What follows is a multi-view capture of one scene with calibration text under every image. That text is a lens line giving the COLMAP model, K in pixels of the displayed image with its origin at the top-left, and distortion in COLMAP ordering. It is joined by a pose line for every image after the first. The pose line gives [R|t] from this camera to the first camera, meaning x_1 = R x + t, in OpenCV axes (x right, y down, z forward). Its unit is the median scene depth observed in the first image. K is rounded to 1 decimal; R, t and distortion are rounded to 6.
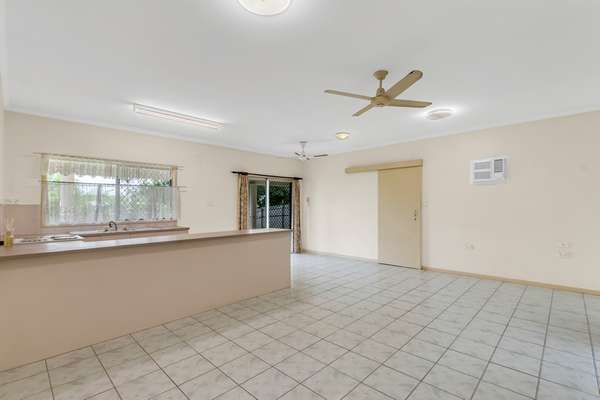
lens RADIAL K [[281.6, 0, 301.7], [0, 281.6, 198.1], [0, 0, 1]] dist [-0.002207, -0.000366]
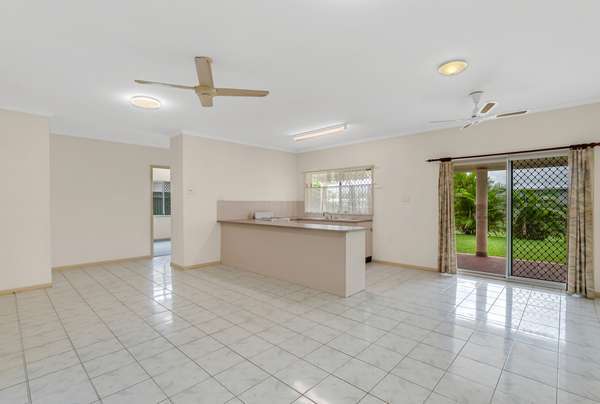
lens RADIAL K [[280.1, 0, 301.9], [0, 280.1, 204.3], [0, 0, 1]] dist [0.000954, -0.000012]
pose [[0.019060, 0.010756, -0.999760, 0.715009], [0.025631, 0.999608, 0.011243, 0.020290], [0.999490, -0.025839, 0.018777, 0.774940]]
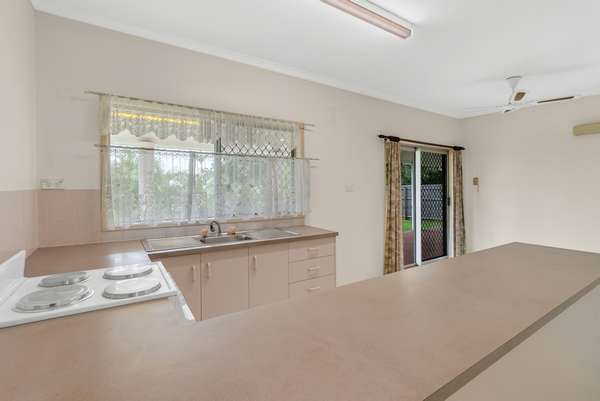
lens RADIAL K [[281.6, 0, 297.8], [0, 281.6, 188.5], [0, 0, 1]] dist [-0.002207, -0.000366]
pose [[0.976871, 0.011417, -0.213525, -0.363675], [-0.003639, 0.999317, 0.036786, 0.000009], [0.213799, -0.035158, 0.976245, 0.457475]]
